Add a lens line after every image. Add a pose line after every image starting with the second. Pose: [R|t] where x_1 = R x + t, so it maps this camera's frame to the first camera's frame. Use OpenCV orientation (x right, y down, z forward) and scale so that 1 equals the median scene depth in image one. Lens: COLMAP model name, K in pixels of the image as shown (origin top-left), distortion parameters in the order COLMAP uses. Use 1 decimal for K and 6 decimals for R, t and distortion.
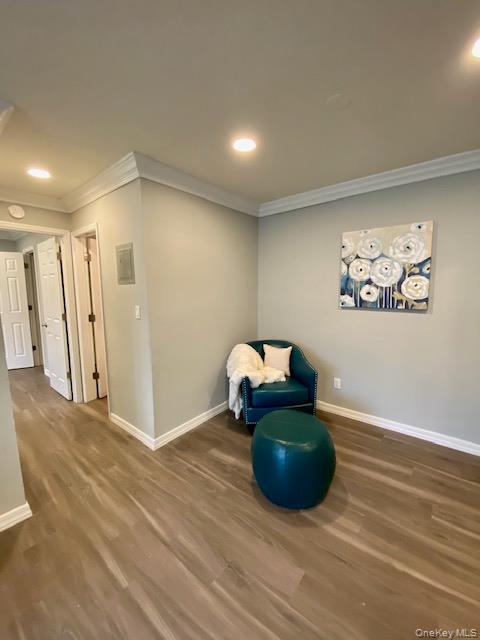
lens RADIAL K [[259.2, 0, 240.0], [0, 259.2, 320.0], [0, 0, 1]] dist [0.017191, -0.018956]
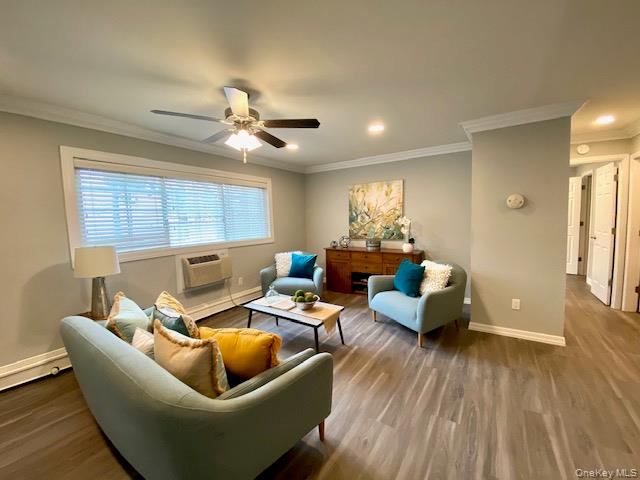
lens RADIAL K [[259.2, 0, 320.0], [0, 259.2, 240.0], [0, 0, 1]] dist [0.017191, -0.018956]
pose [[0.109738, 0.085015, -0.990318, 0.341516], [-0.084317, 0.993540, 0.075949, 0.059546], [0.990378, 0.075166, 0.116197, -0.456713]]
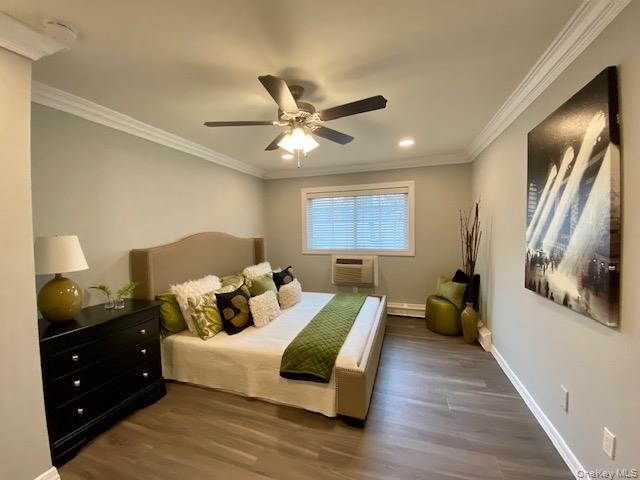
lens RADIAL K [[261.5, 0, 320.0], [0, 261.5, 240.0], [0, 0, 1]] dist [0.015699, -0.018522]
pose [[-0.933672, 0.029121, -0.356943, -0.274599], [-0.025052, 0.988936, 0.146209, -0.042672], [0.357251, 0.145454, -0.922613, 0.441057]]
